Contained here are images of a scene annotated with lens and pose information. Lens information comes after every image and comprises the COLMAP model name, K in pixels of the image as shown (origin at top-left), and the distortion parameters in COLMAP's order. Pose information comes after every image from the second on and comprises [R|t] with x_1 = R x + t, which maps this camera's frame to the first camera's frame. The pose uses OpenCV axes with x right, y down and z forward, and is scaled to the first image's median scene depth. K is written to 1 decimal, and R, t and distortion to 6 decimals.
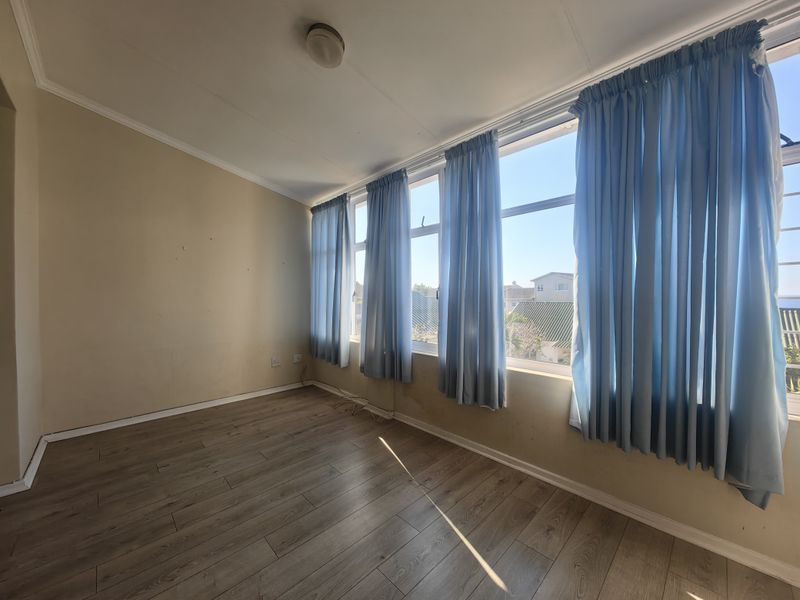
lens RADIAL K [[307.5, 0, 397.4], [0, 307.5, 297.6], [0, 0, 1]] dist [0.007125, -0.000217]
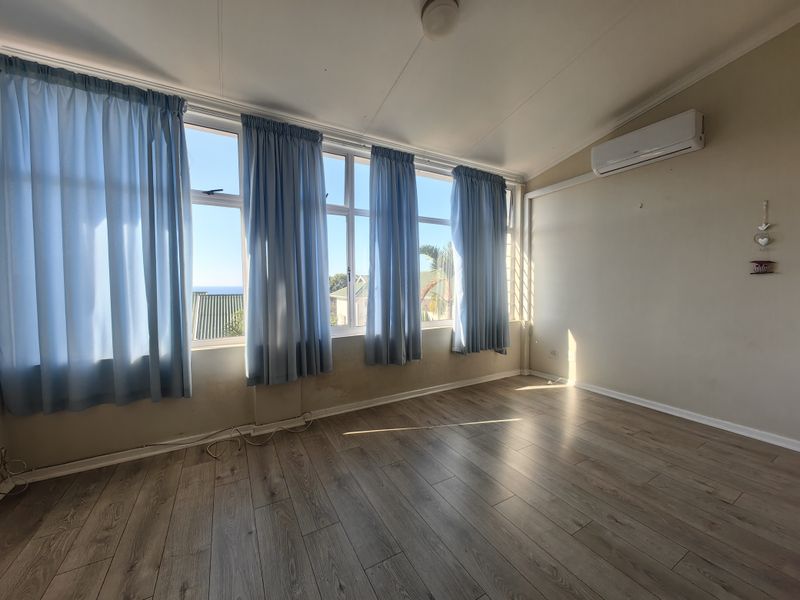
lens RADIAL K [[307.5, 0, 397.4], [0, 307.5, 297.6], [0, 0, 1]] dist [0.007125, -0.000217]
pose [[0.249674, -0.034253, 0.967724, -0.812739], [0.012924, 0.999403, 0.032039, 0.029132], [-0.968244, 0.004508, 0.249967, 0.581178]]
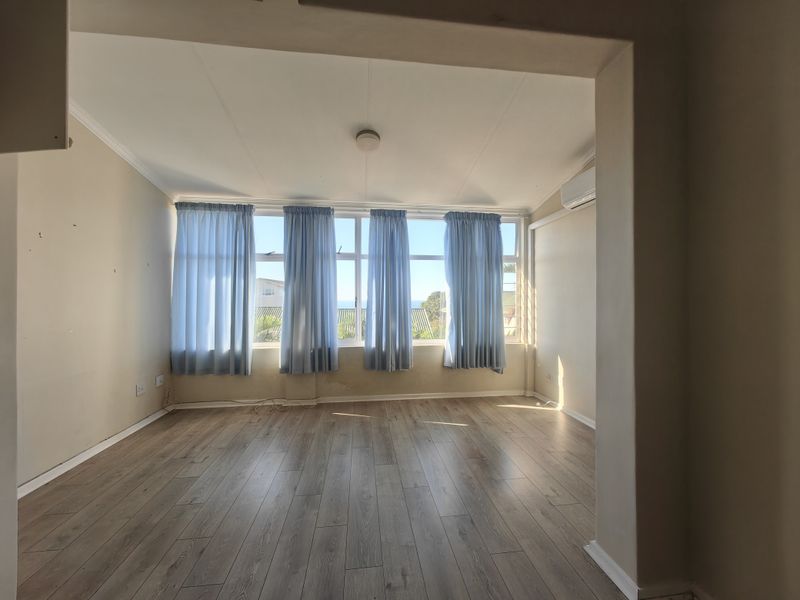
lens RADIAL K [[307.5, 0, 397.4], [0, 307.5, 297.6], [0, 0, 1]] dist [0.007125, -0.000217]
pose [[0.599937, 0.011518, 0.799964, -0.876641], [0.003790, 0.999844, -0.017238, -0.011903], [-0.800038, 0.013374, 0.599800, -0.003293]]
